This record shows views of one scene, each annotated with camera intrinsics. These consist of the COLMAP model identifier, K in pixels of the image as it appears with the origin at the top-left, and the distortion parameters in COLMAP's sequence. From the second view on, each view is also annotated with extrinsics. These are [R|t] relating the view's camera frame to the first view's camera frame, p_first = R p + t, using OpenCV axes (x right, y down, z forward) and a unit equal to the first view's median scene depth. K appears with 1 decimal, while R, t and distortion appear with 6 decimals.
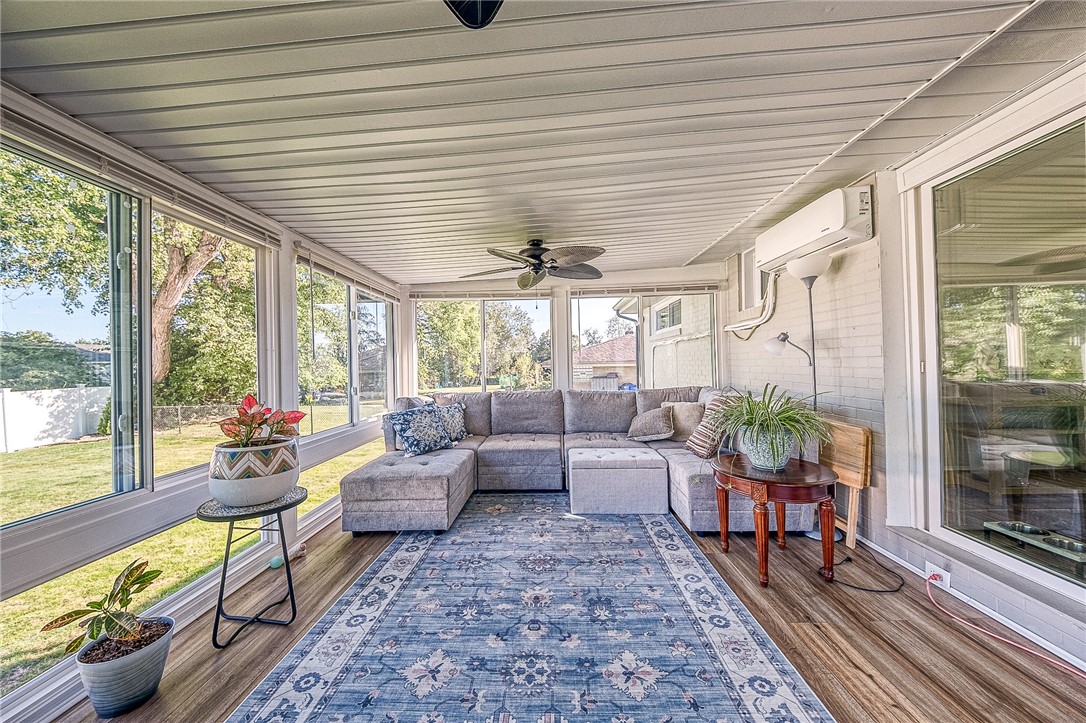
lens RADIAL K [[372.2, 0, 546.3], [0, 372.2, 357.7], [0, 0, 1]] dist [0.013877, -0.006652]
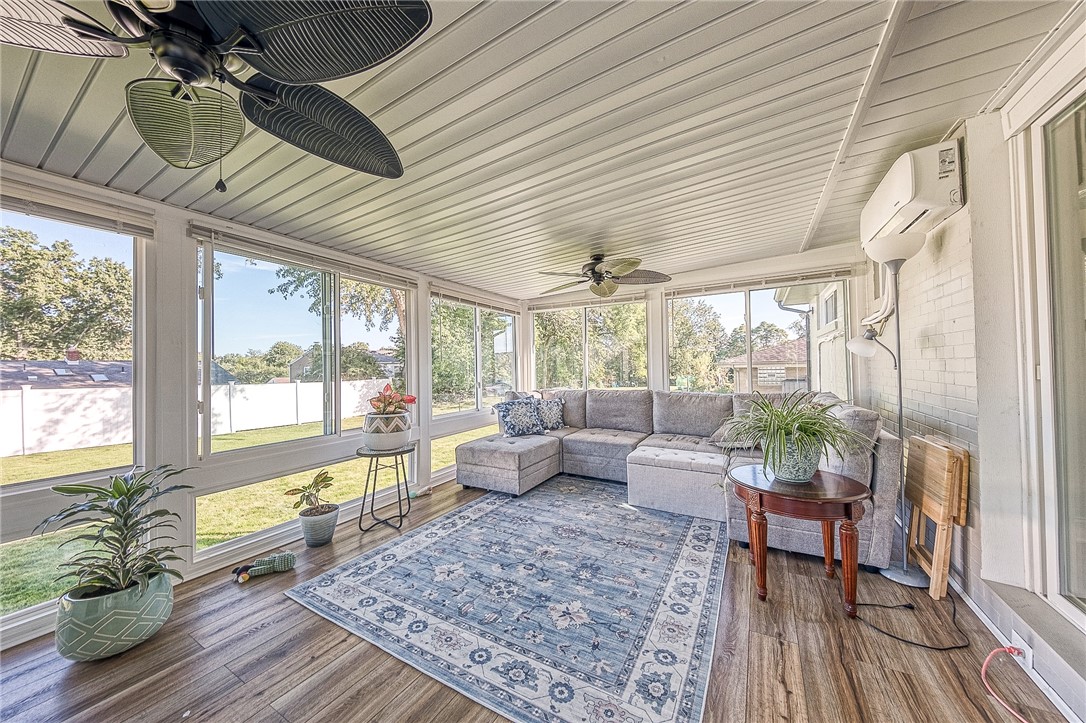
lens RADIAL K [[372.2, 0, 545.4], [0, 372.2, 355.9], [0, 0, 1]] dist [0.013877, -0.006652]
pose [[0.882082, -0.008299, -0.471023, 0.462319], [0.006533, 0.999964, -0.005383, -0.008067], [0.471051, 0.001671, 0.882104, -0.086822]]
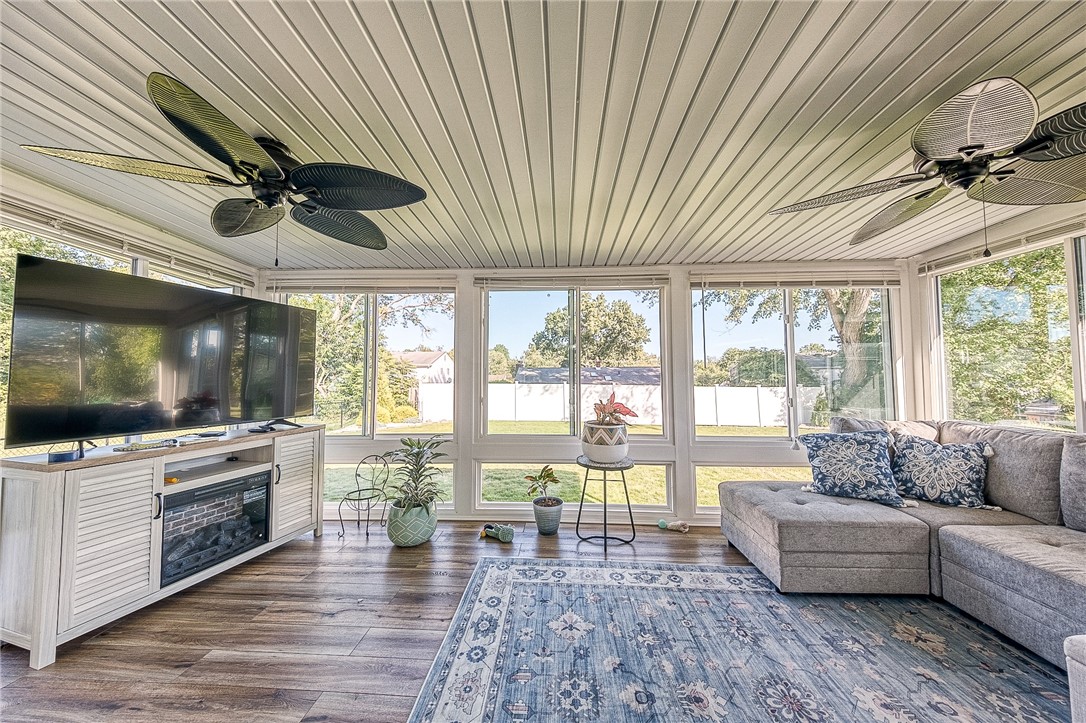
lens RADIAL K [[372.2, 0, 535.0], [0, 372.2, 361.5], [0, 0, 1]] dist [0.013877, -0.006652]
pose [[-0.032611, -0.018685, -0.999293, 0.589778], [0.018248, 0.999647, -0.019288, -0.007219], [0.999302, -0.018864, -0.032259, 0.583786]]
